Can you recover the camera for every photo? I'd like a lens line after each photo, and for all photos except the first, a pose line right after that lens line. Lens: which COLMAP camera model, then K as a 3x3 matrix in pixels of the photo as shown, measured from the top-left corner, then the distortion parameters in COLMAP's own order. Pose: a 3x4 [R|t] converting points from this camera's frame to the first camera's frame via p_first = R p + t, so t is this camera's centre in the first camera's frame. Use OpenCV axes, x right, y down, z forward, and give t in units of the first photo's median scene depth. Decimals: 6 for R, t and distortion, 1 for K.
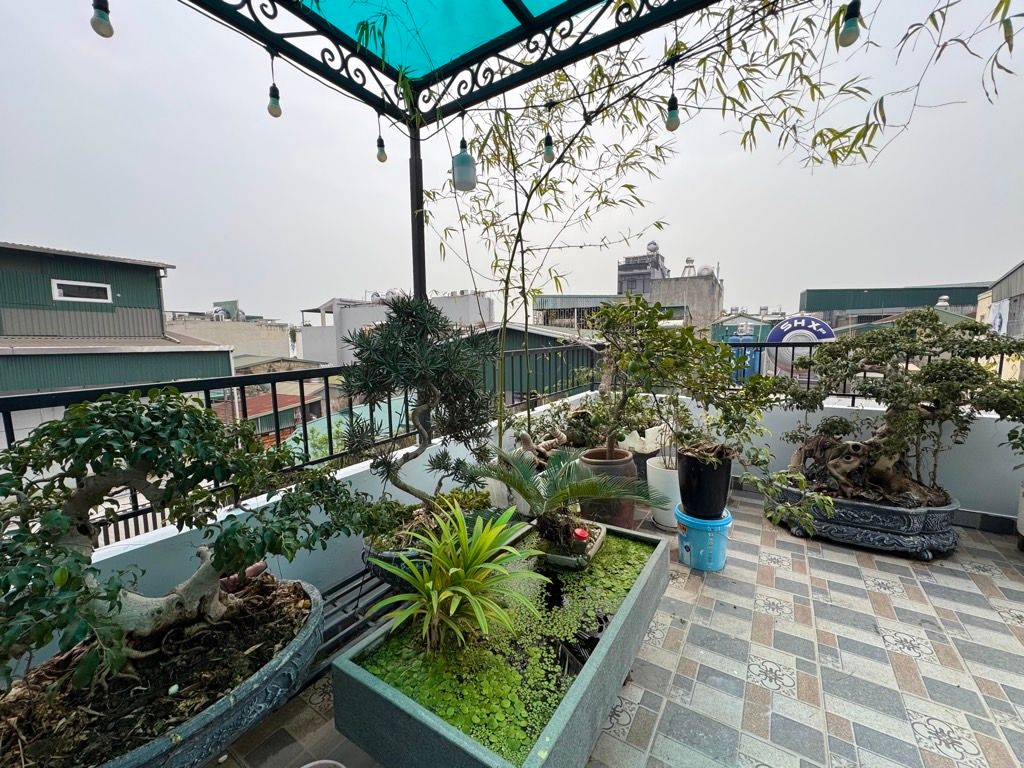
lens RADIAL K [[408.1, 0, 506.3], [0, 408.1, 381.0], [0, 0, 1]] dist [-0.004035, 0.000602]
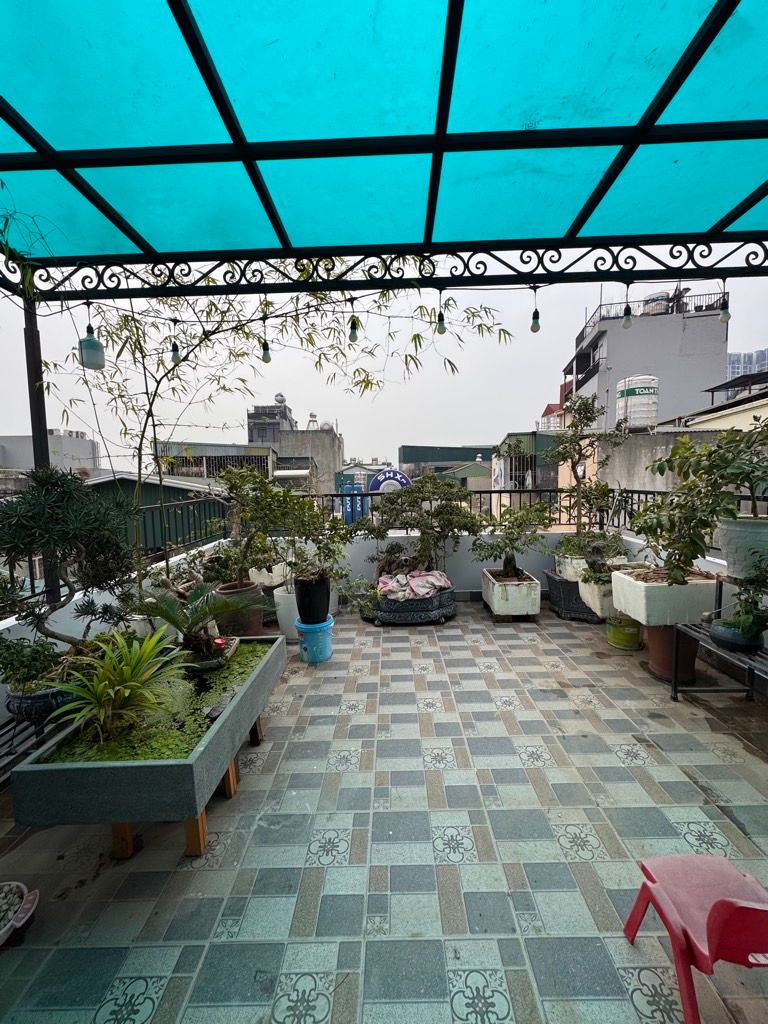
lens RADIAL K [[408.1, 0, 386.2], [0, 408.1, 512.4], [0, 0, 1]] dist [-0.004035, 0.000602]
pose [[0.835153, -0.047370, 0.547974, -0.058076], [0.068099, 0.997524, -0.017556, 0.003237], [-0.545785, 0.051978, 0.836311, -0.351483]]
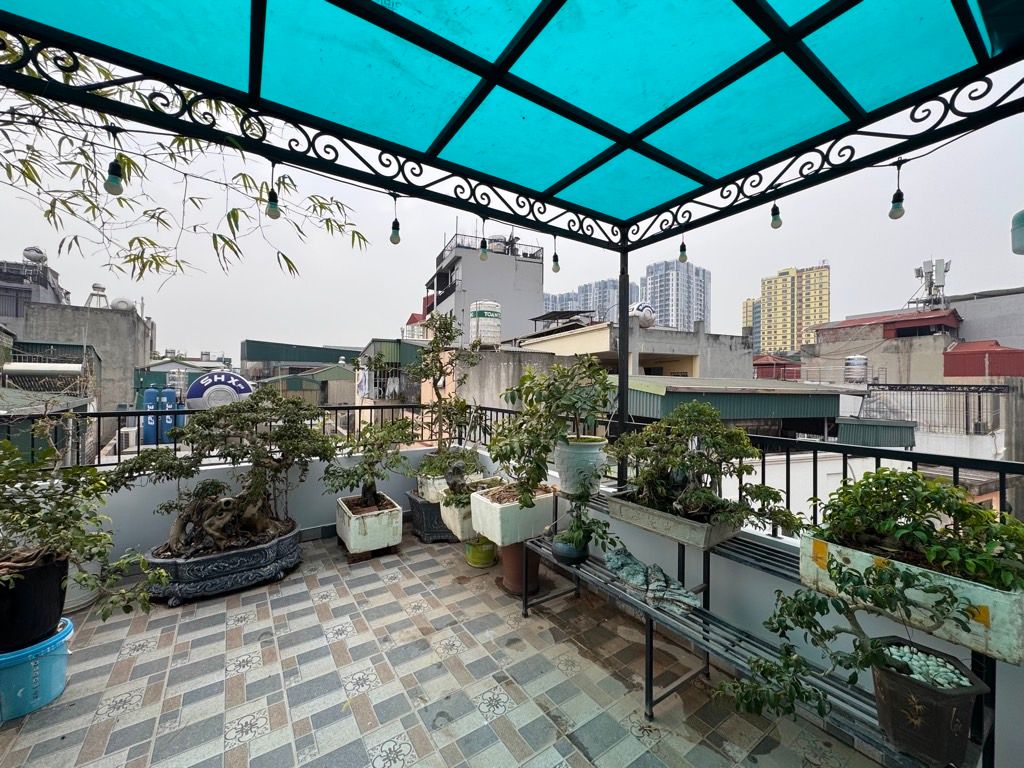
lens RADIAL K [[408.1, 0, 512.2], [0, 408.1, 384.8], [0, 0, 1]] dist [-0.004035, 0.000602]
pose [[0.362753, 0.012736, 0.931798, 0.098422], [0.082219, 0.995570, -0.045616, -0.069163], [-0.928251, 0.093159, 0.360099, -0.258348]]
